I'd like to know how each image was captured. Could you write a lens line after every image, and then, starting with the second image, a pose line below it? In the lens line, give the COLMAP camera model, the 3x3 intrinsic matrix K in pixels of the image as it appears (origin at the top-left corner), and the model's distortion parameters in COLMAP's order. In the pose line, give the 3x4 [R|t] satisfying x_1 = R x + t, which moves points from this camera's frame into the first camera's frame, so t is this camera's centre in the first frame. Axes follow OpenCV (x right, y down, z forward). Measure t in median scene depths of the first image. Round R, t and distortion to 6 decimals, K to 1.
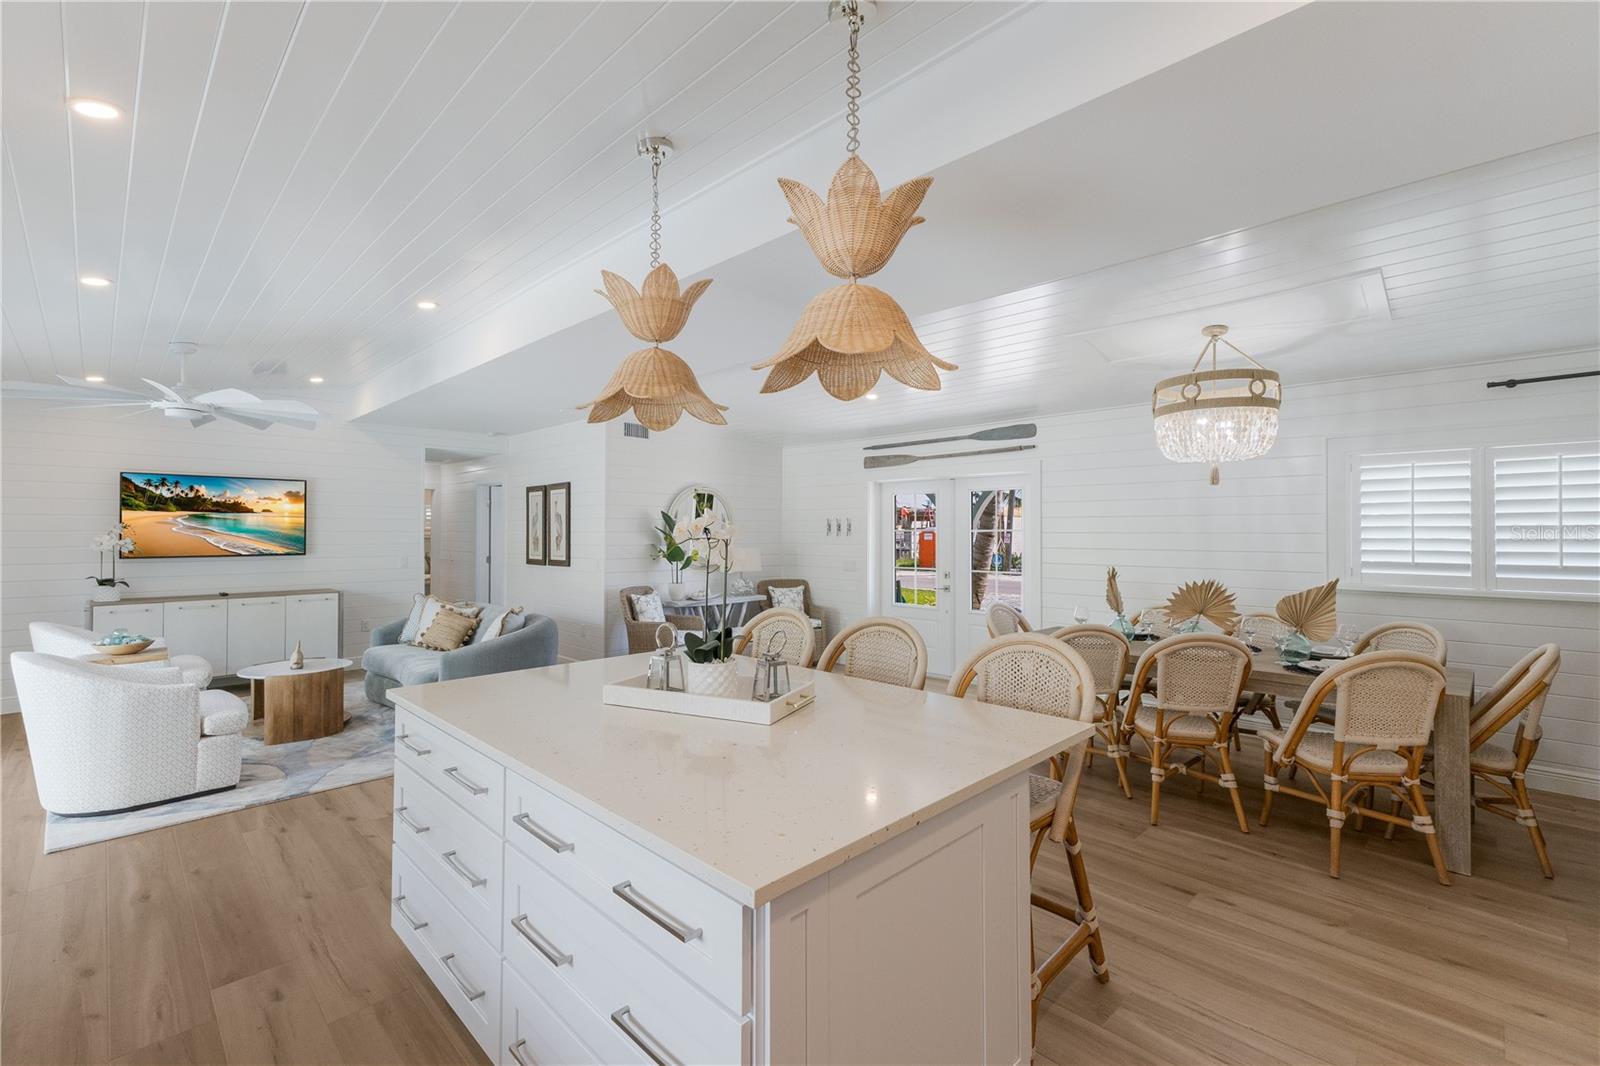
lens RADIAL K [[693.4, 0, 799.3], [0, 693.4, 525.0], [0, 0, 1]] dist [0.013194, 0.000073]
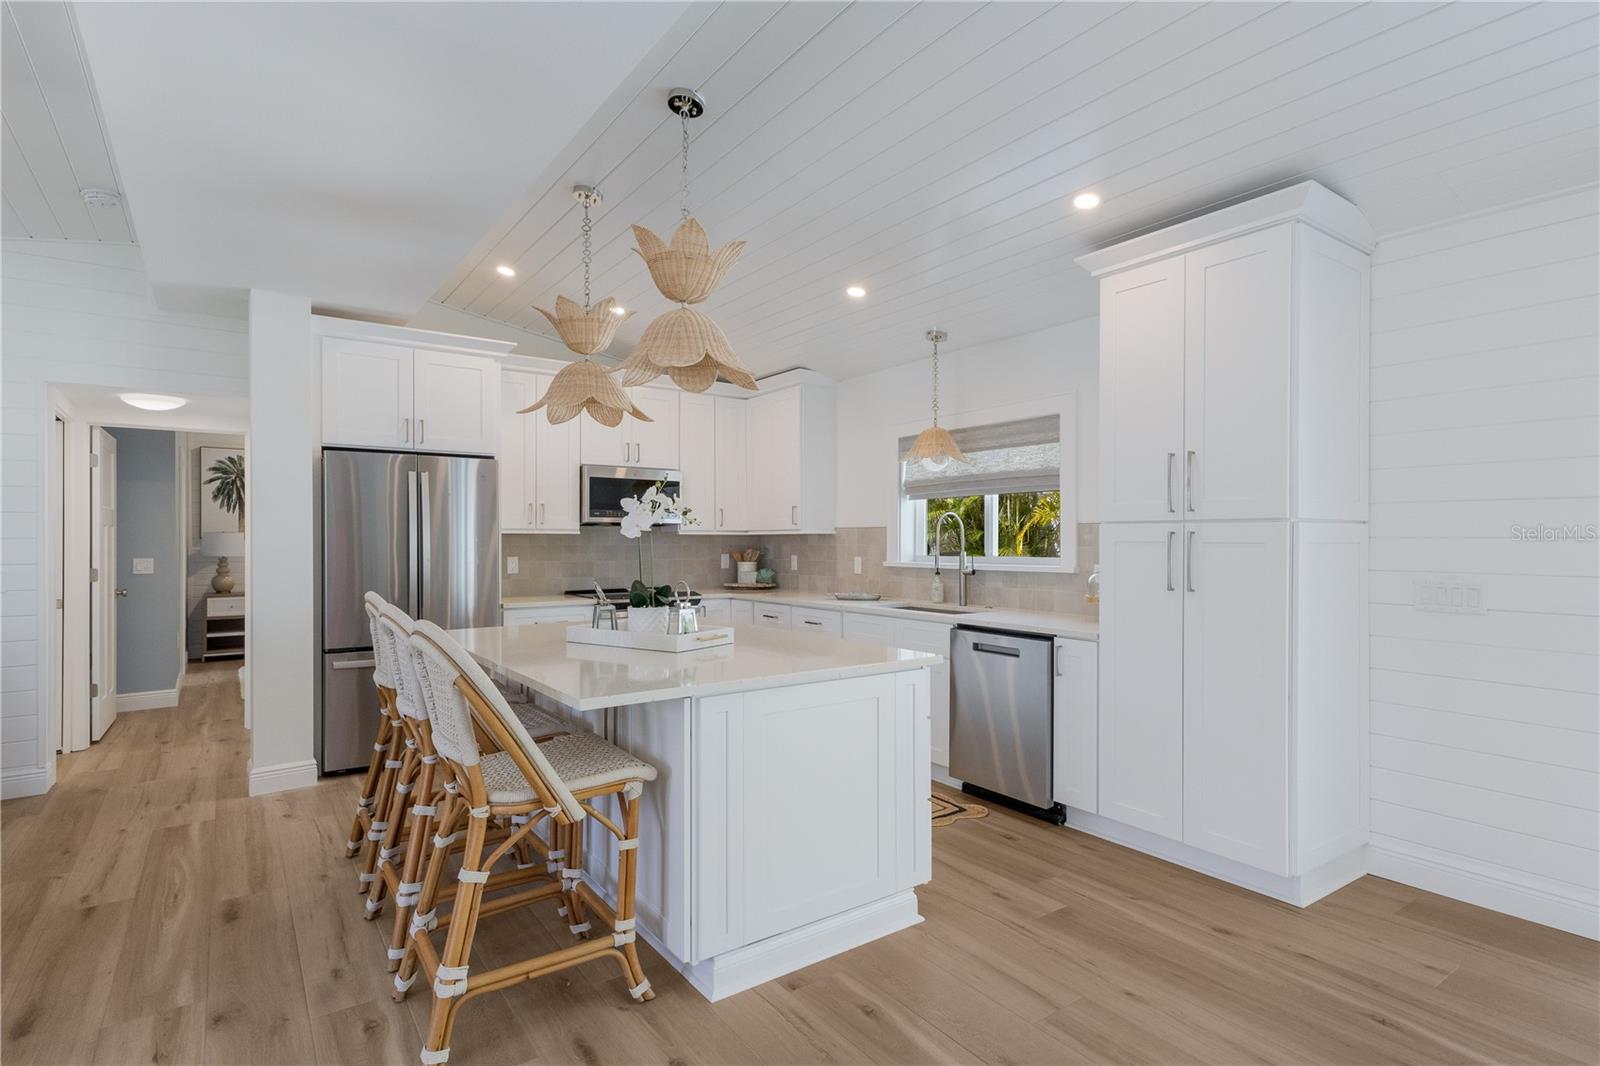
lens RADIAL K [[807.0, 0, 803.3], [0, 807.0, 538.3], [0, 0, 1]] dist [0.018982, -0.000542]
pose [[-0.986167, -0.000223, 0.165753, -0.221503], [-0.002385, 0.999915, -0.012846, 0.030420], [-0.165736, -0.013063, -0.986084, 0.828199]]
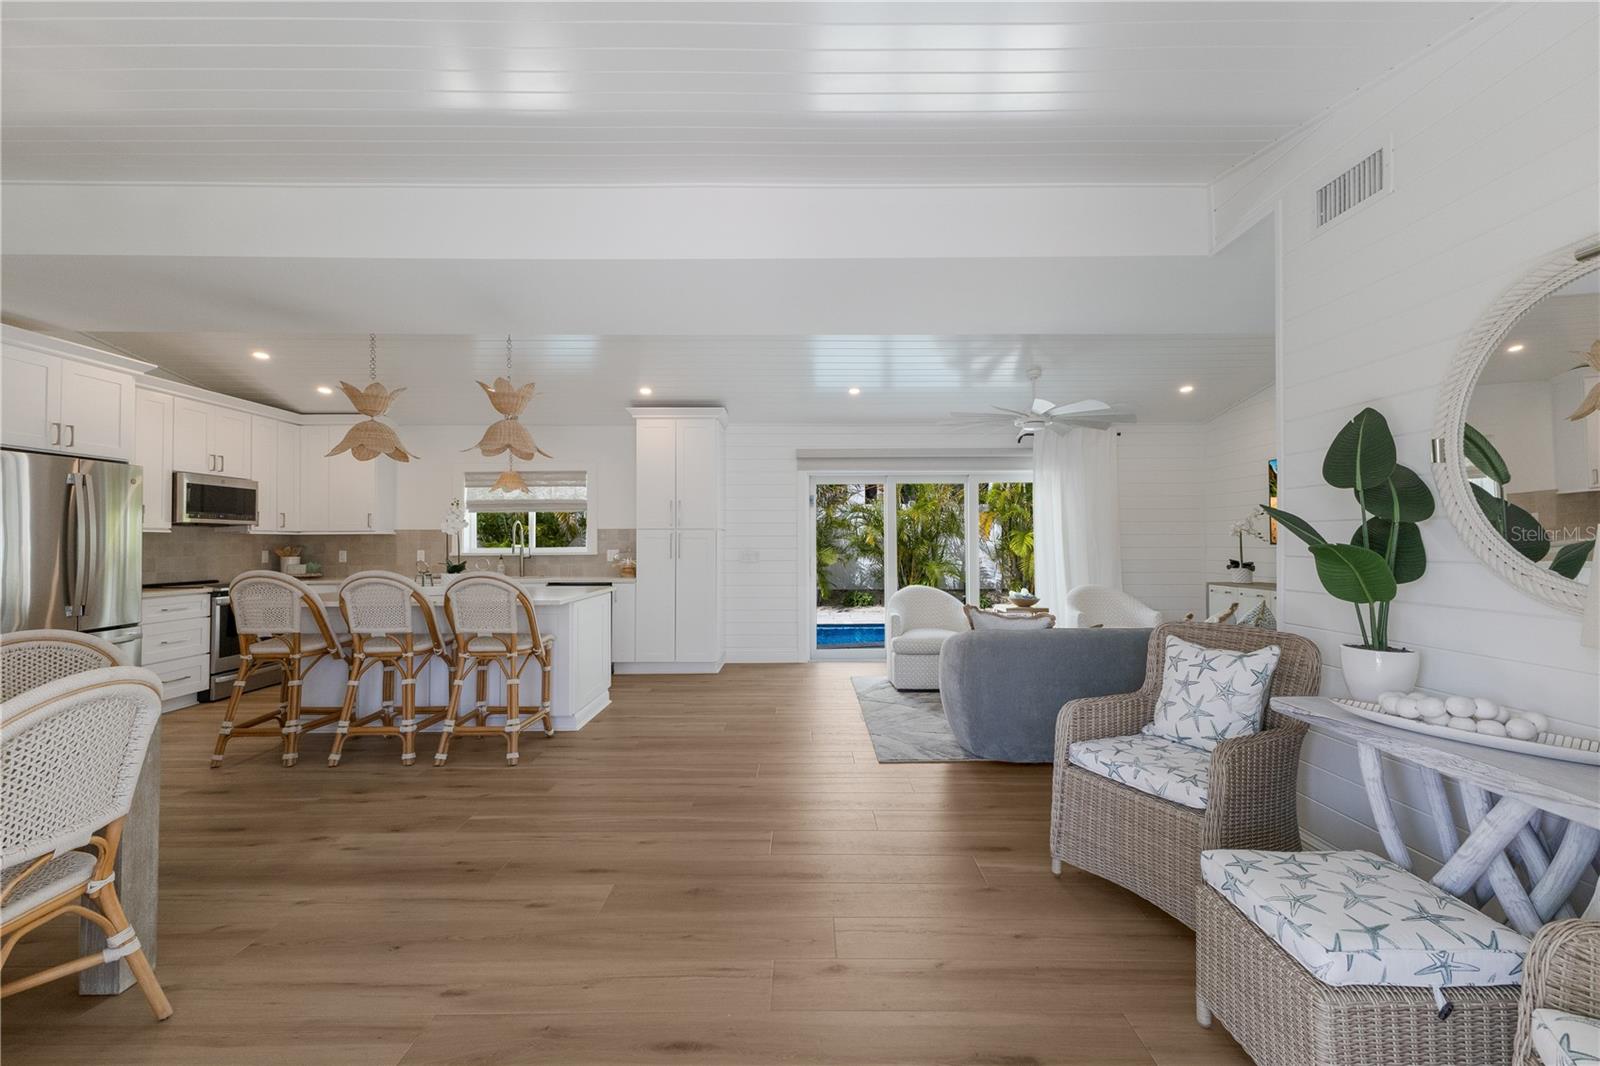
lens RADIAL K [[693.4, 0, 806.2], [0, 693.4, 535.5], [0, 0, 1]] dist [0.013194, 0.000073]
pose [[-0.704156, -0.005600, -0.710023, 0.223937], [0.011766, 0.999740, -0.019553, 0.044676], [0.709948, -0.022122, -0.703907, 1.159830]]
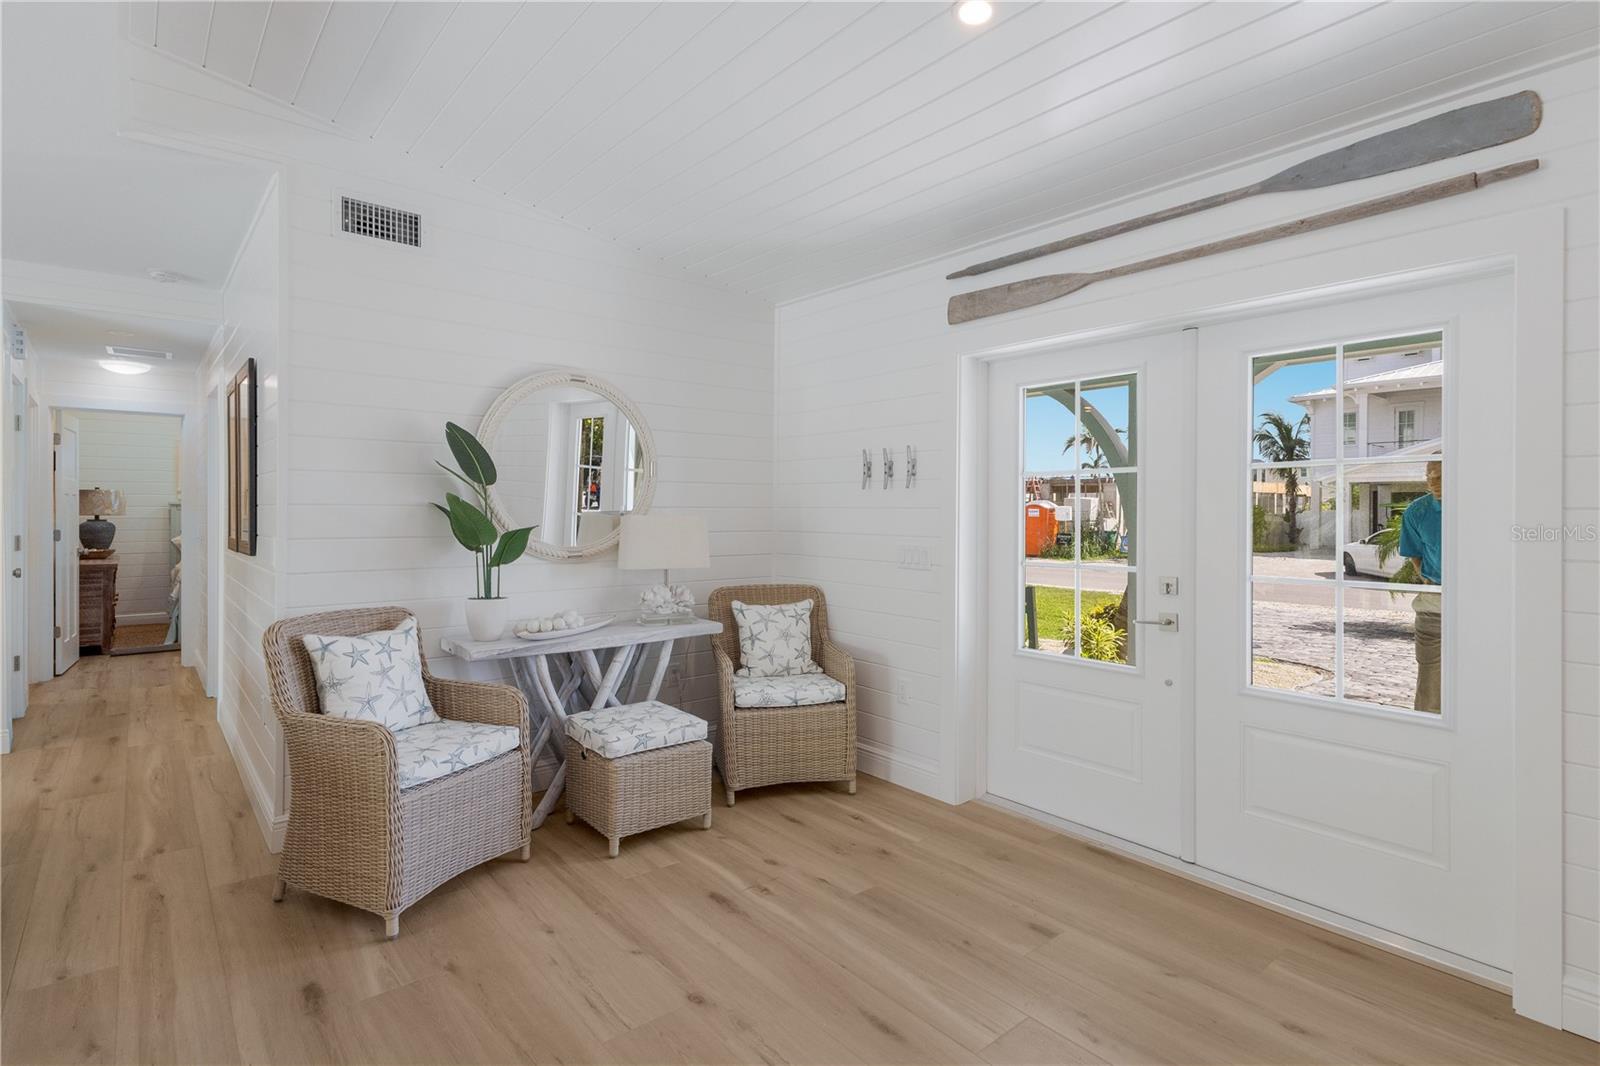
lens RADIAL K [[797.4, 0, 801.8], [0, 797.4, 517.2], [0, 0, 1]] dist [0.025802, -0.001374]
pose [[0.995761, 0.003441, -0.091912, 0.059677], [-0.001490, 0.999772, 0.021289, 0.028364], [0.091964, -0.021061, 0.995540, 0.610658]]
